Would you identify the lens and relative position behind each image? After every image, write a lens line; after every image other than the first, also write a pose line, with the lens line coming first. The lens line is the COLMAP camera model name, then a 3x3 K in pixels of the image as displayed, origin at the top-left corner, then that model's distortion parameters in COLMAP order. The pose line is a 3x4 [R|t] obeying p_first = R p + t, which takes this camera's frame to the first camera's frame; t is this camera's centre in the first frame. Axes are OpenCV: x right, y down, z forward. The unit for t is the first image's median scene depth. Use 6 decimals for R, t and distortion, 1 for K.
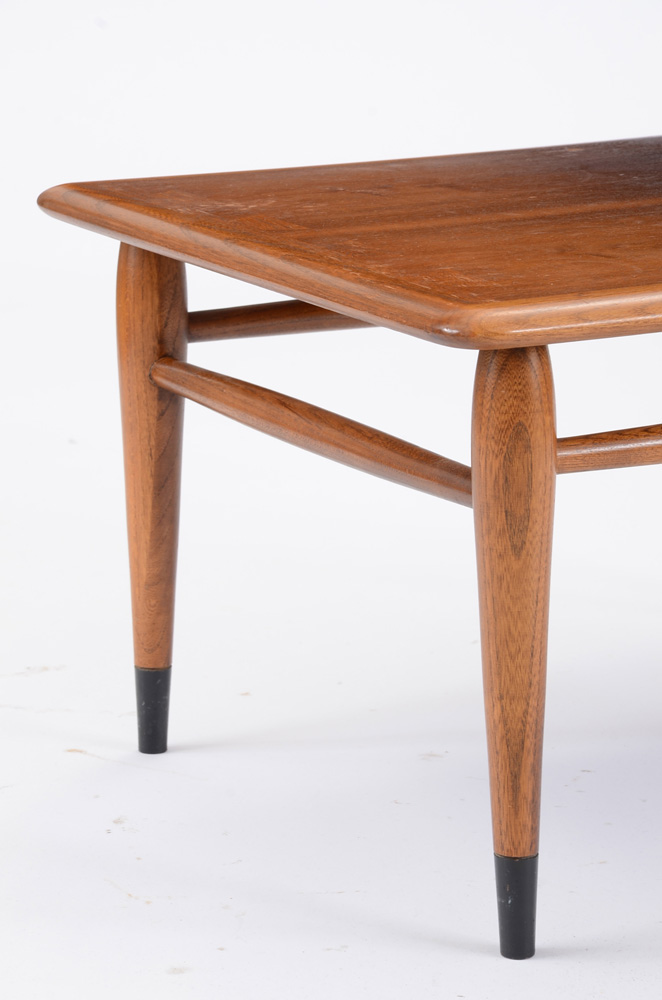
lens RADIAL K [[3935.9, 0, 351.3], [0, 3935.9, 521.0], [0, 0, 1]] dist [1.294031, 0.000000]
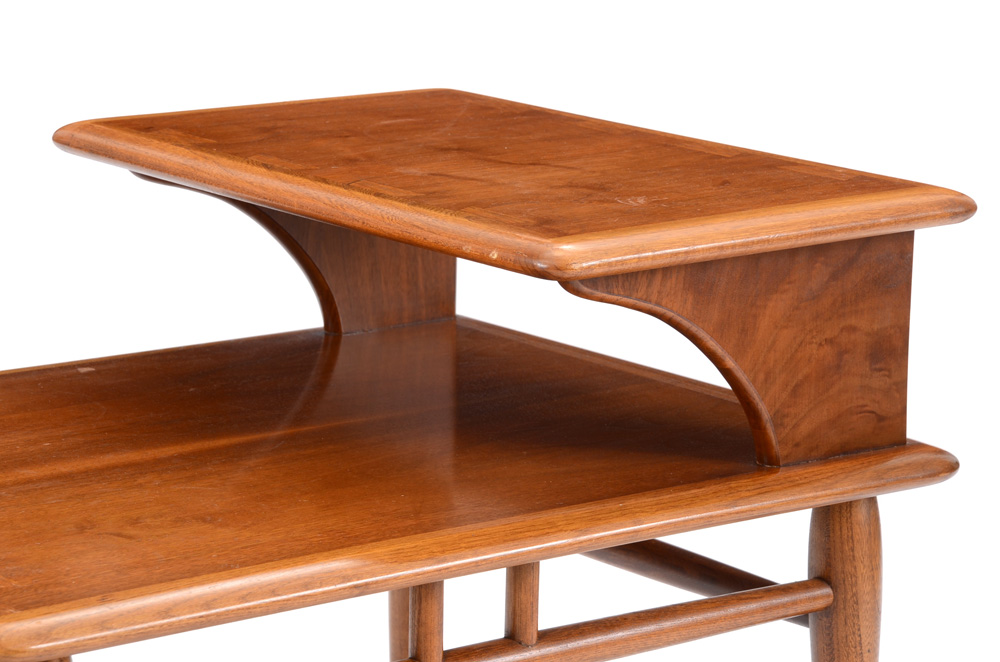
lens RADIAL K [[3935.9, 0, 499.2], [0, 3935.9, 335.3], [0, 0, 1]] dist [1.294031, 0.000000]
pose [[0.985899, -0.013764, 0.166775, -0.010410], [0.016487, 0.999752, -0.014952, -0.099685], [-0.166528, 0.017491, 0.985882, -0.006254]]
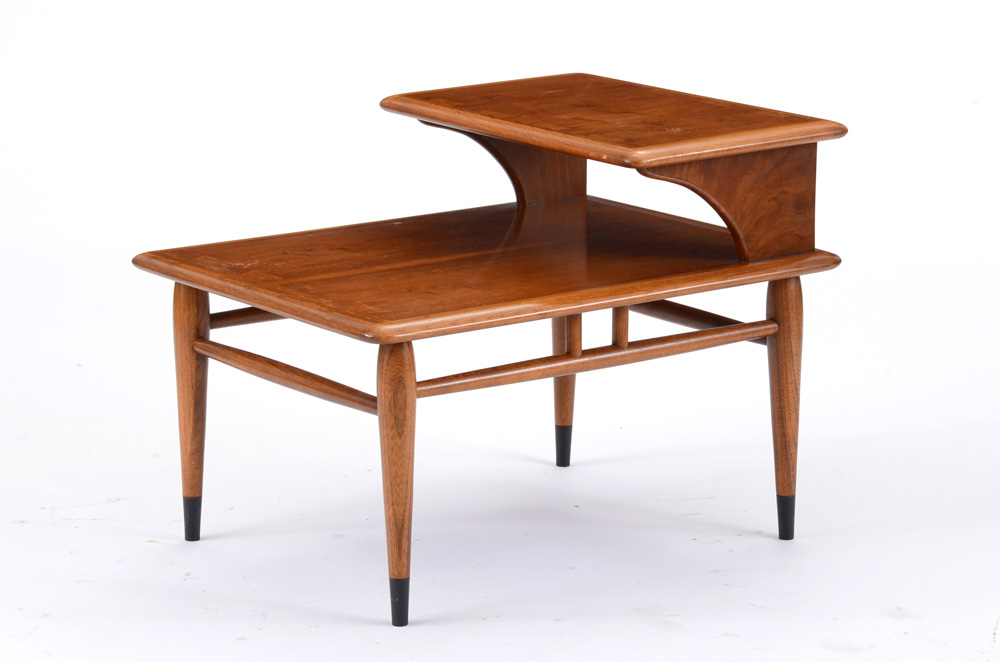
lens RADIAL K [[3660.2, 0, 497.1], [0, 3660.2, 338.7], [0, 0, 1]] dist [1.202425, 0.000000]
pose [[0.991036, -0.028528, 0.130512, -0.155187], [0.028692, 0.999588, 0.000626, -0.042230], [-0.130476, 0.003125, 0.991446, -0.927220]]
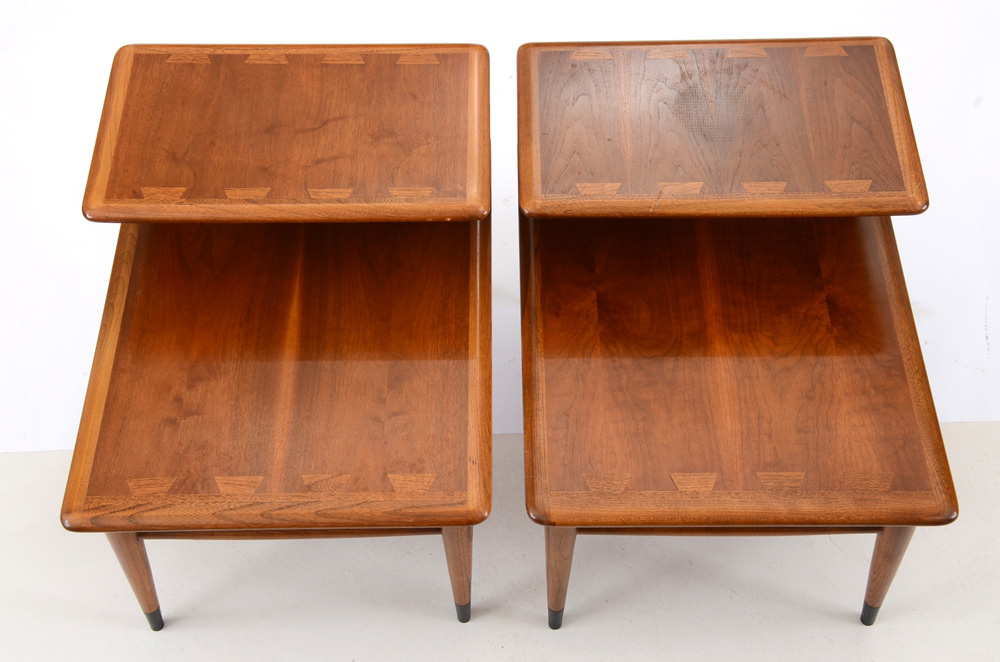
lens RADIAL K [[1545.8, 0, 501.6], [0, 1545.8, 332.7], [0, 0, 1]] dist [0.172785, 0.000000]
pose [[0.482231, -0.683883, 0.547501, -0.371605], [0.205473, 0.695831, 0.688186, -0.710112], [-0.851607, -0.219368, 0.476071, 0.519710]]
